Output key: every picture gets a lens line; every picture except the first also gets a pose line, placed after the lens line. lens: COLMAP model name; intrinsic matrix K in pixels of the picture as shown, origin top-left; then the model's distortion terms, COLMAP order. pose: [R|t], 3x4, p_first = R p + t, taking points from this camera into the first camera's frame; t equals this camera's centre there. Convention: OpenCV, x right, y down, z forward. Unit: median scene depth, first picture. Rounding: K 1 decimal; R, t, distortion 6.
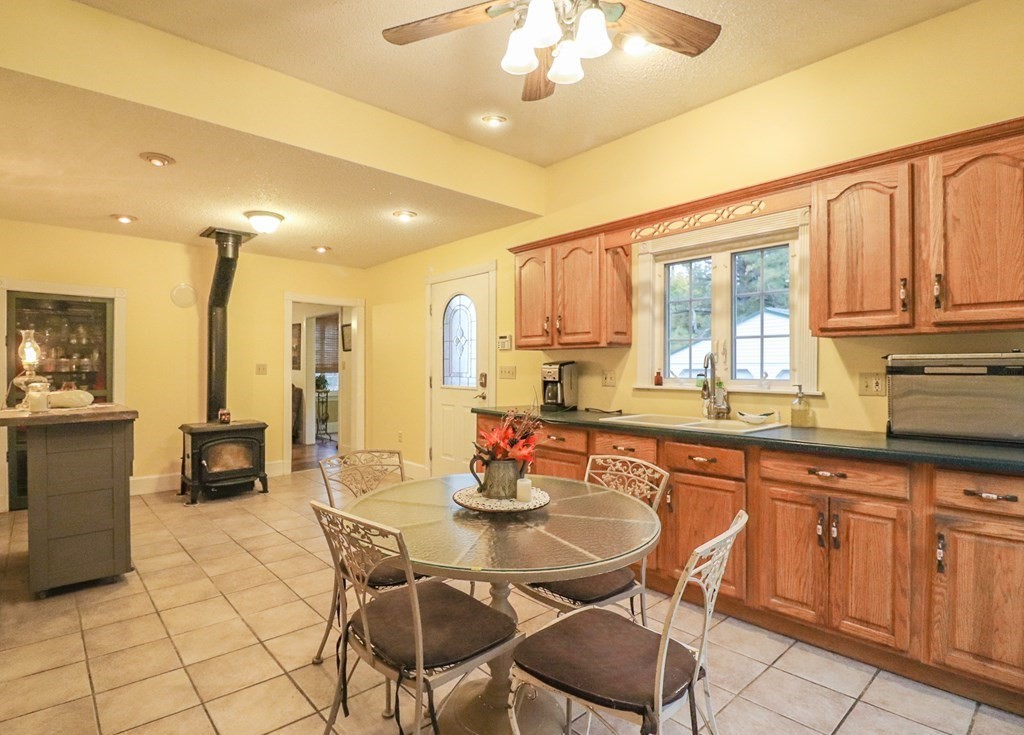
lens RADIAL K [[521.4, 0, 493.9], [0, 521.4, 361.9], [0, 0, 1]] dist [-0.114313, -0.000140]
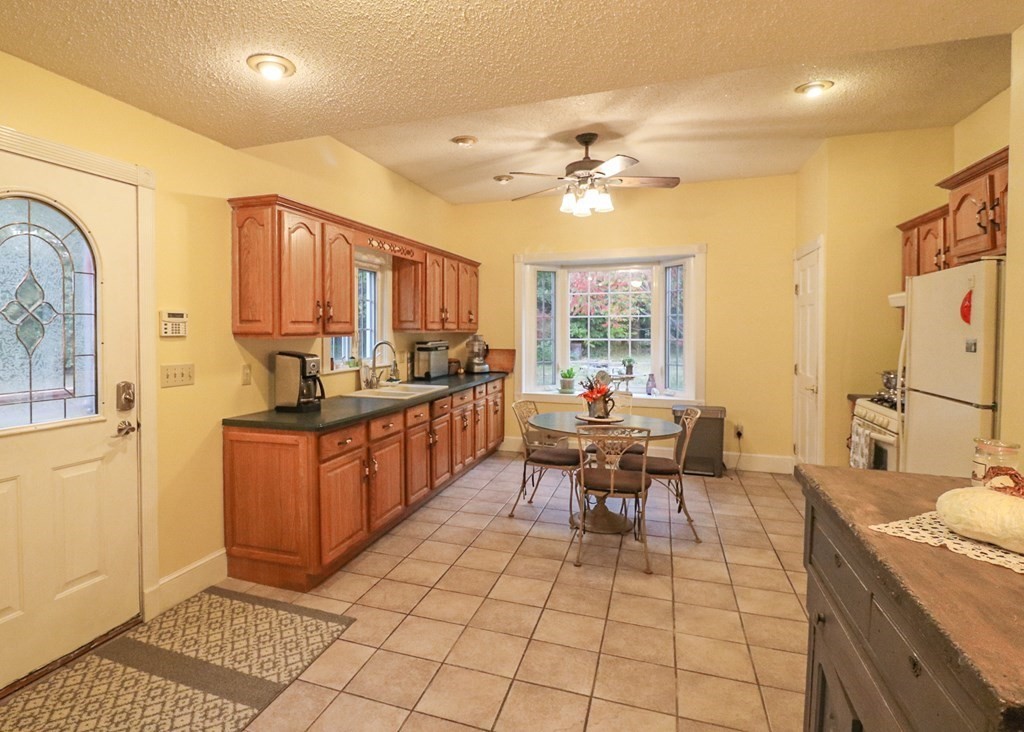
lens RADIAL K [[521.4, 0, 493.9], [0, 521.4, 360.4], [0, 0, 1]] dist [-0.114313, -0.000140]
pose [[-0.499094, -0.035643, 0.865814, -0.631308], [-0.010931, 0.999333, 0.034839, -0.020291], [-0.866479, 0.007924, -0.499151, 0.969250]]
